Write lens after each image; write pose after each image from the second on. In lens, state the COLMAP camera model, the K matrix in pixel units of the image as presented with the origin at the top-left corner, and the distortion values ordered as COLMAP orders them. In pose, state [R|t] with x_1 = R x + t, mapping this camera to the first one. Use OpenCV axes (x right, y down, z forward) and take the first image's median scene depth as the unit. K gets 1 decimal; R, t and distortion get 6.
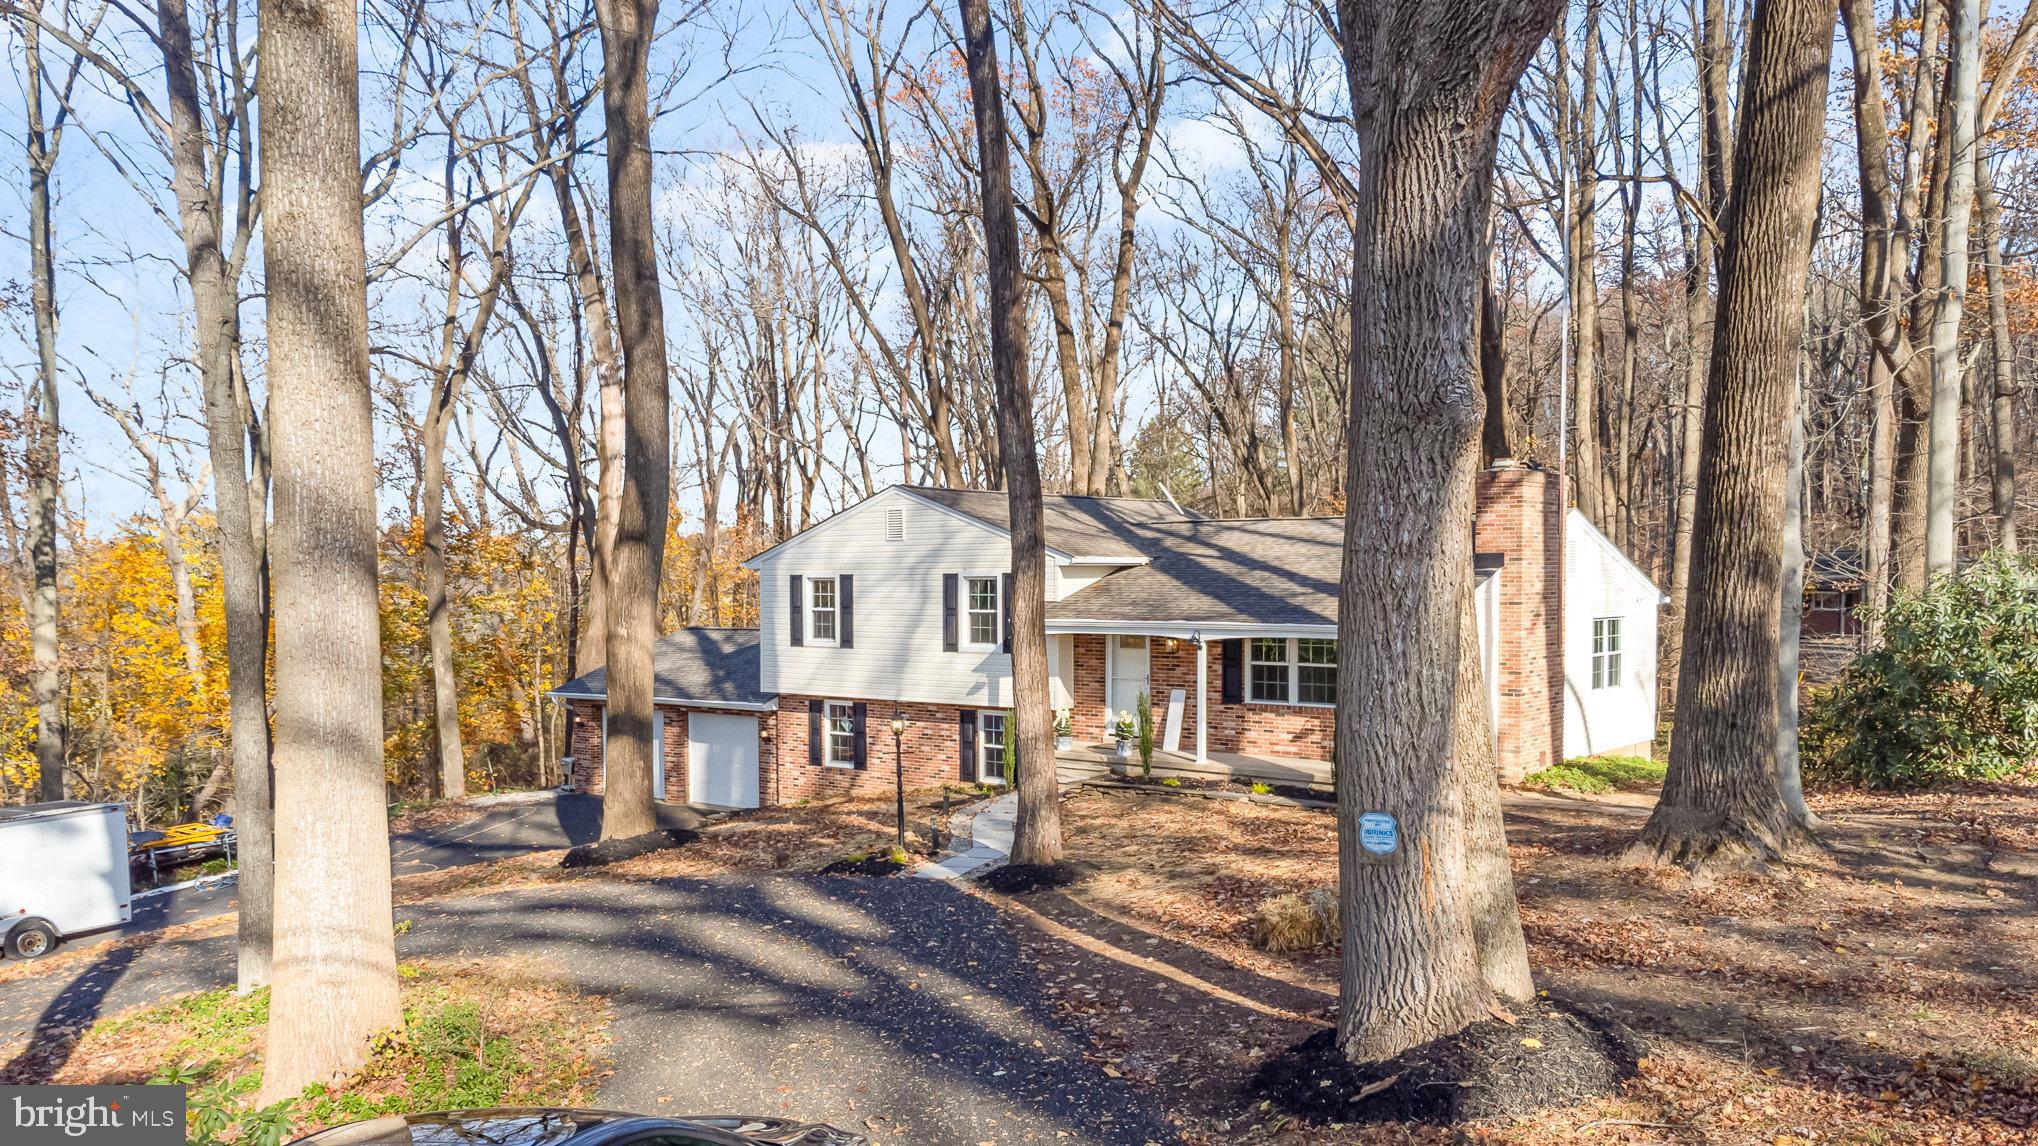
lens RADIAL K [[1521.5, 0, 1028.2], [0, 1521.5, 614.0], [0, 0, 1]] dist [0.137539, -0.279990]
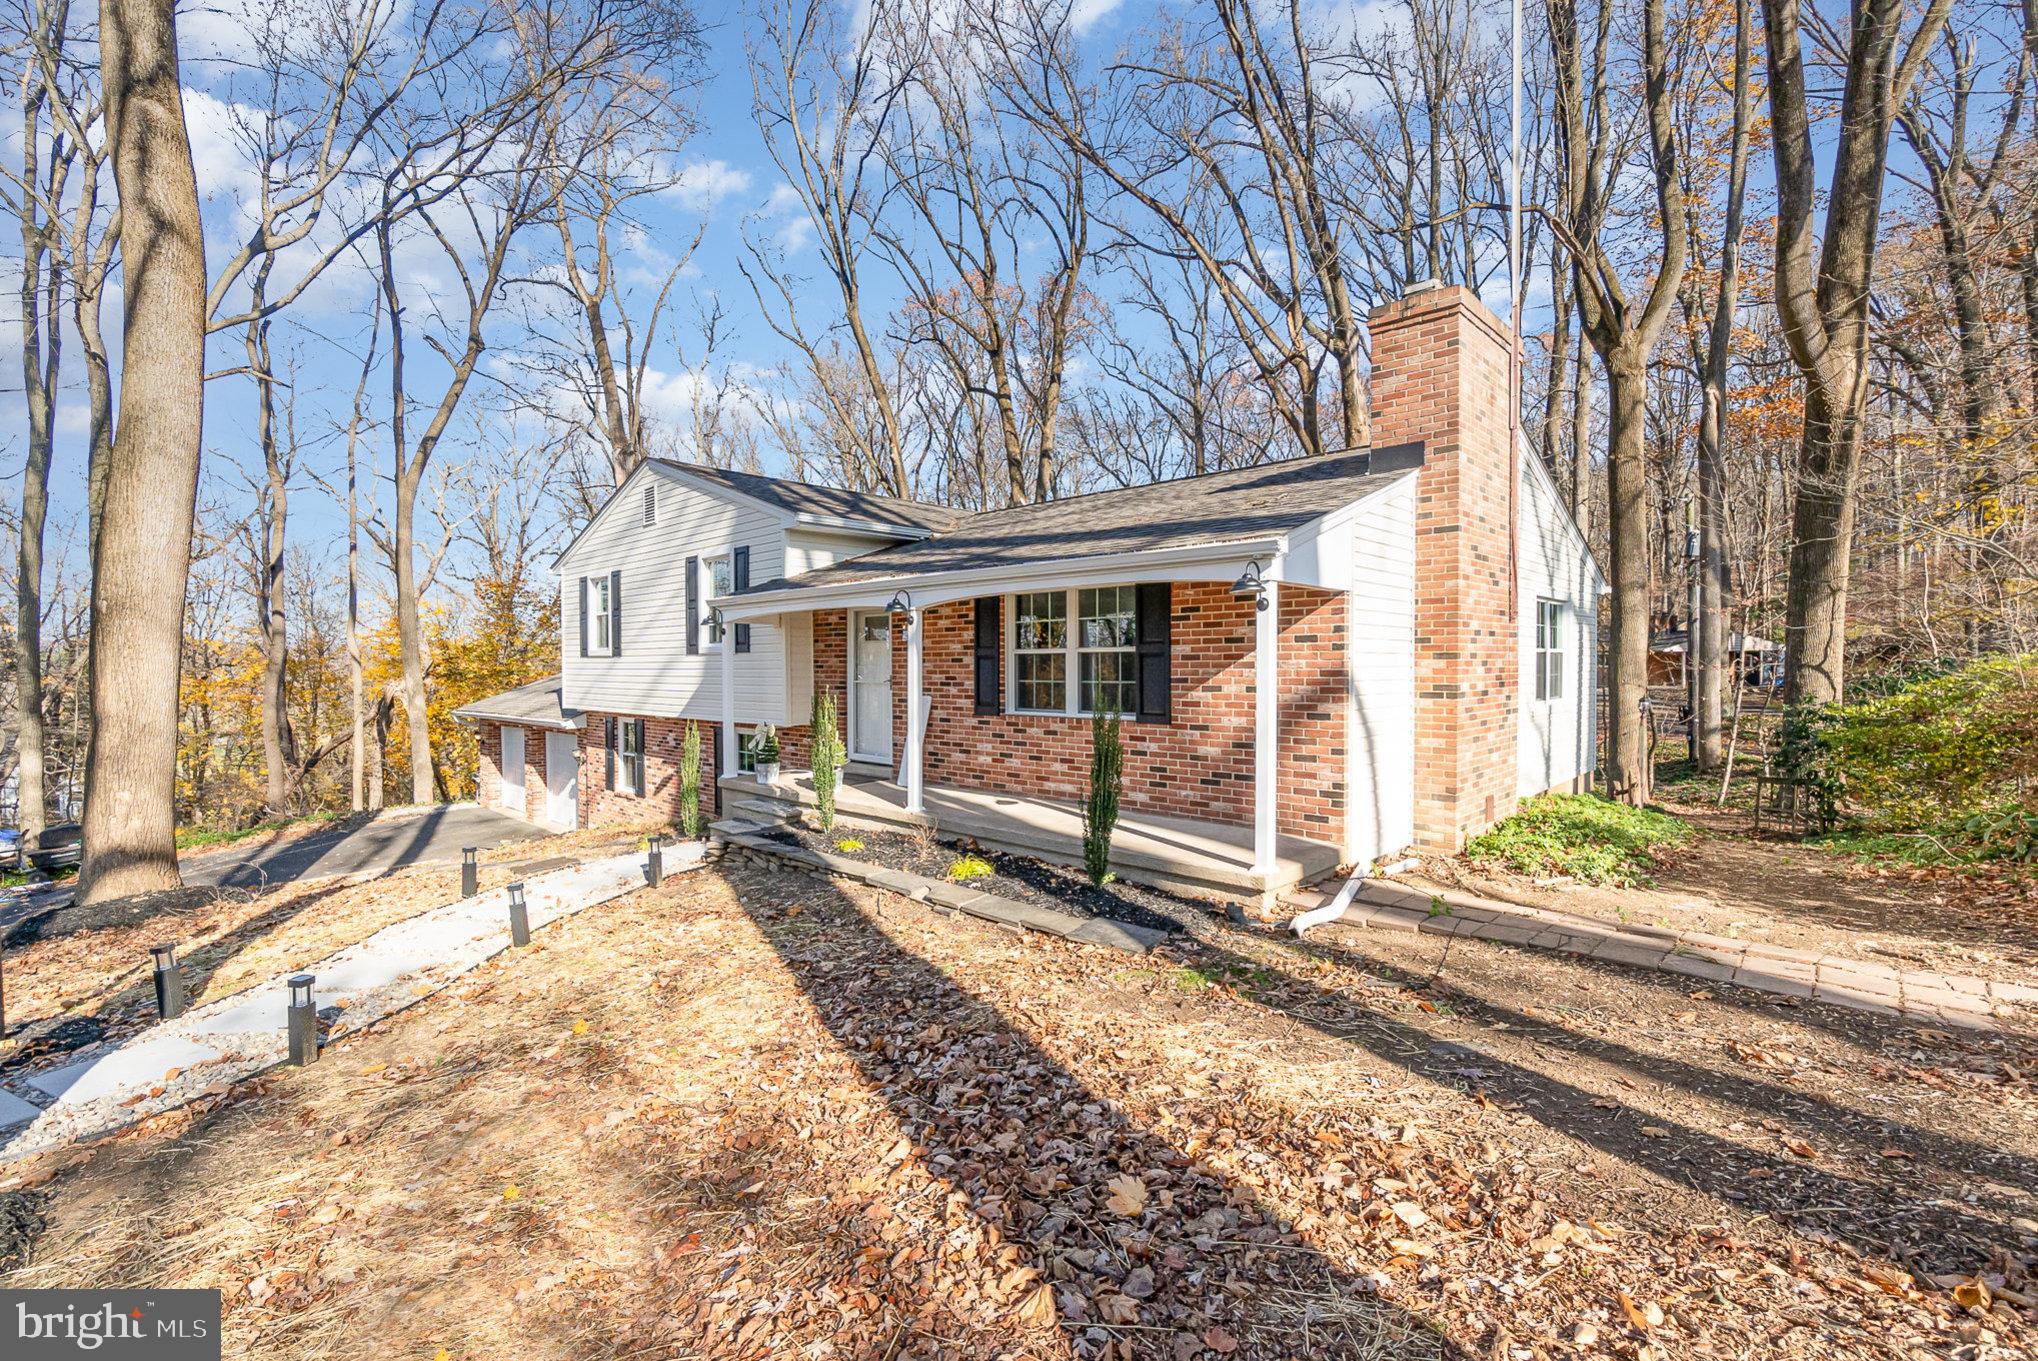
lens RADIAL K [[866.0, 0, 1019.0], [0, 866.0, 680.5], [0, 0, 1]] dist [-0.001853, 0.000026]
pose [[0.997278, 0.009631, -0.073106, 0.173436], [-0.010727, 0.999836, -0.014609, 0.049093], [0.072953, 0.015354, 0.997217, 0.629286]]
